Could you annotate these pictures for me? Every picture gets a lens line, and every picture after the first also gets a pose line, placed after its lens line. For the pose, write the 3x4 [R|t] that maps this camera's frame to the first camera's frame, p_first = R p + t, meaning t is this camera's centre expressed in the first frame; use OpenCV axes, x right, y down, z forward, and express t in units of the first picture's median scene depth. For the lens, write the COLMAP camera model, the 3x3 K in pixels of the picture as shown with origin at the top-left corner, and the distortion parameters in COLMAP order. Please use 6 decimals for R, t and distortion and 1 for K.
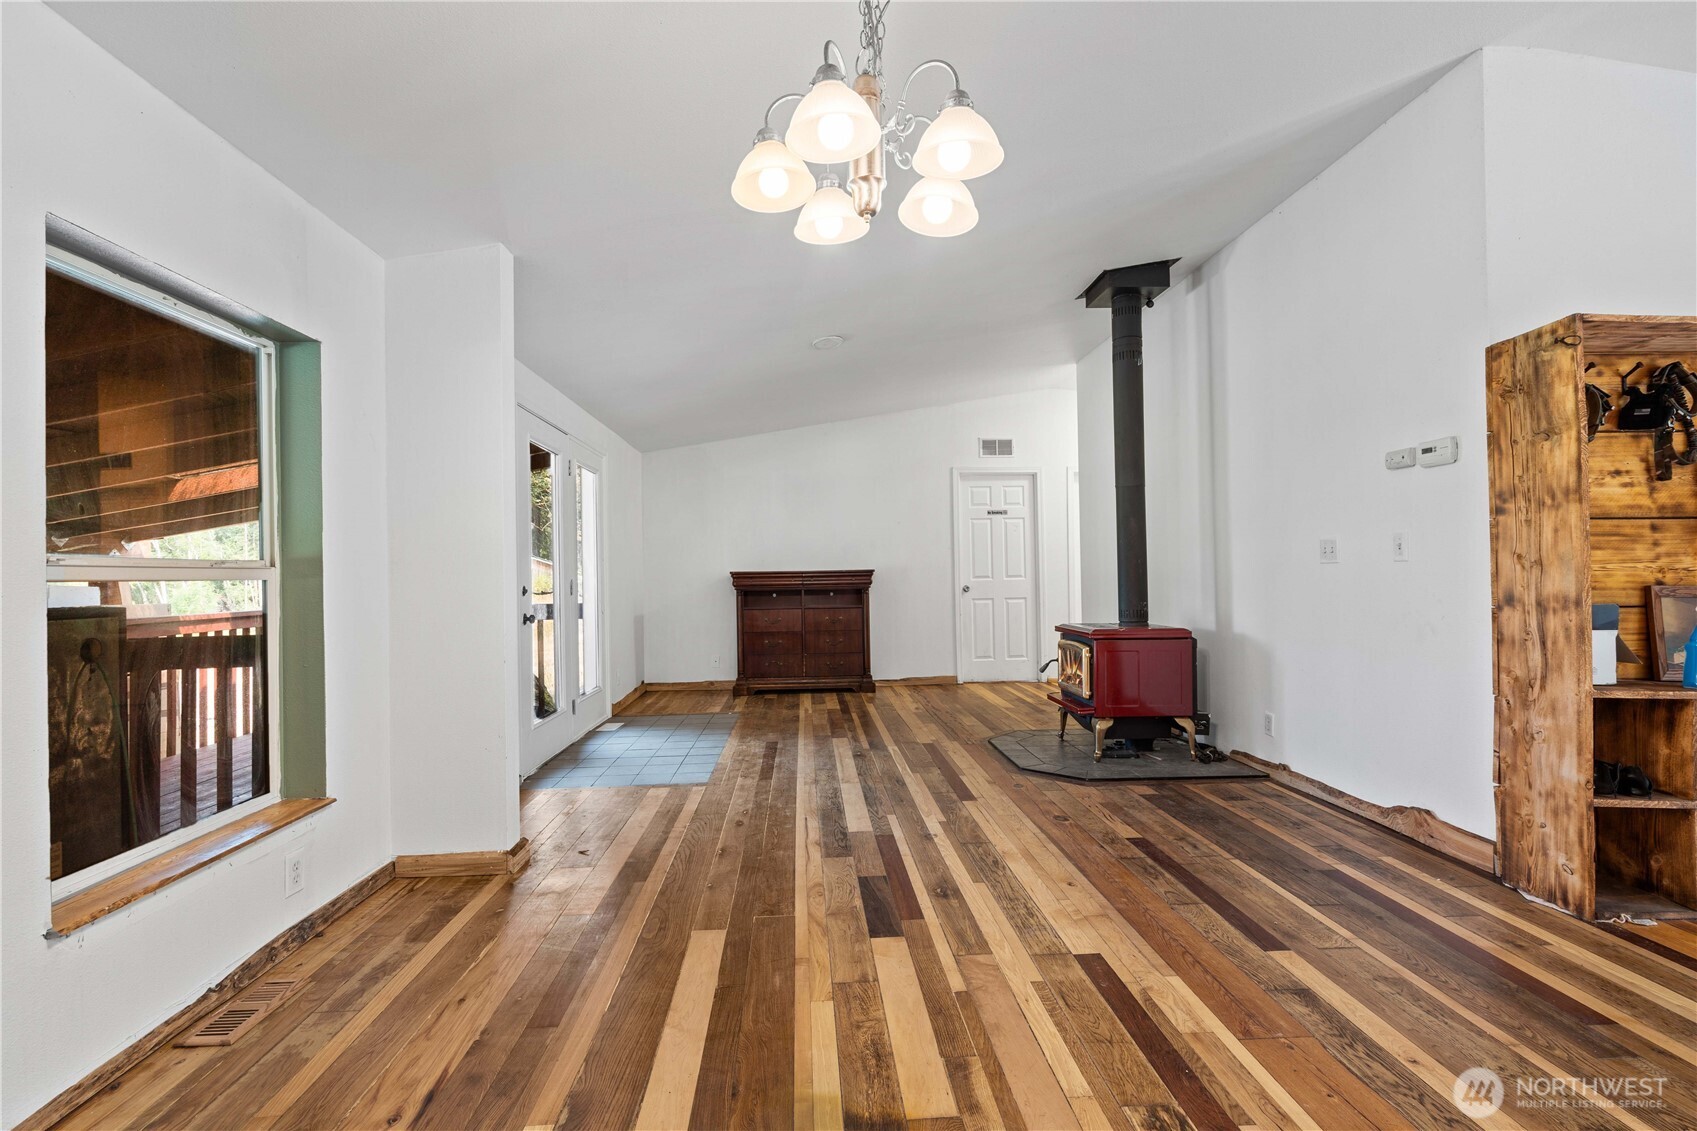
lens RADIAL K [[795.9, 0, 845.7], [0, 795.9, 565.7], [0, 0, 1]] dist [0.000565, 0.000319]
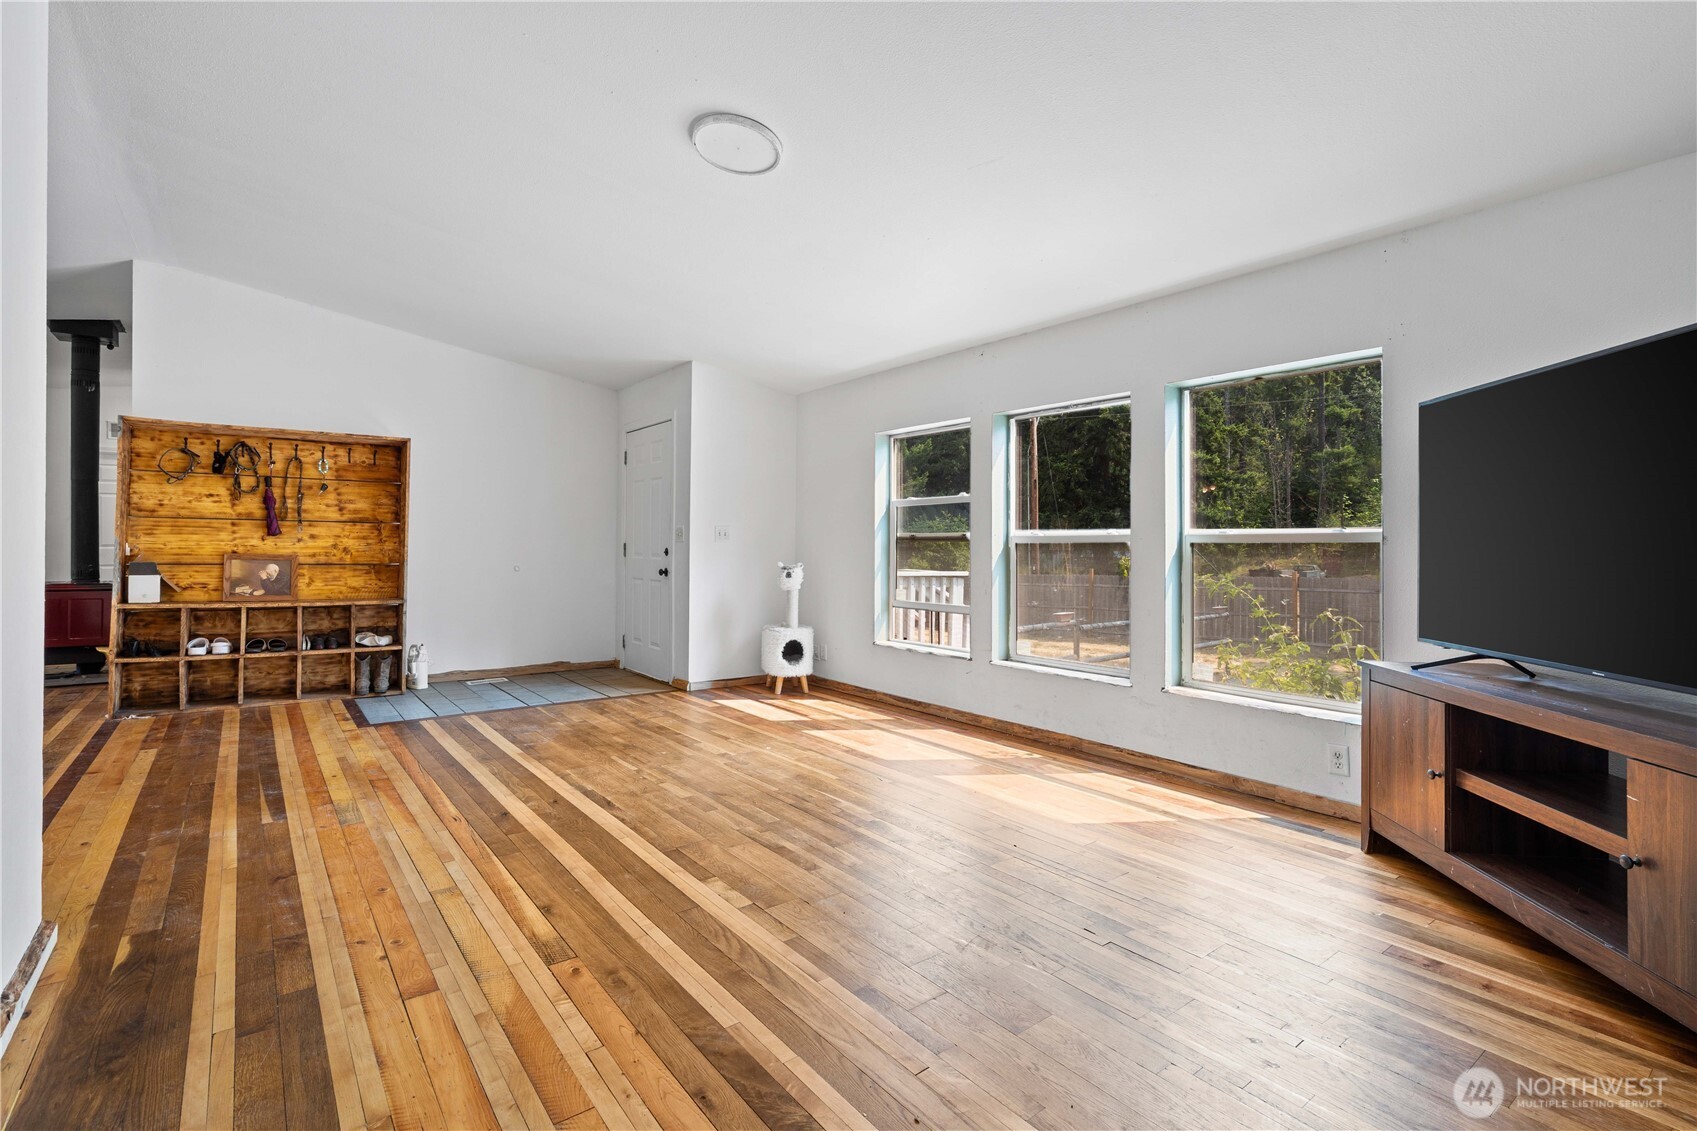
lens RADIAL K [[795.9, 0, 852.6], [0, 795.9, 561.4], [0, 0, 1]] dist [0.000565, 0.000319]
pose [[0.822320, 0.002985, 0.569018, 1.154868], [-0.017299, 0.999655, 0.019755, -0.020931], [-0.568762, -0.026089, 0.822088, -1.501770]]
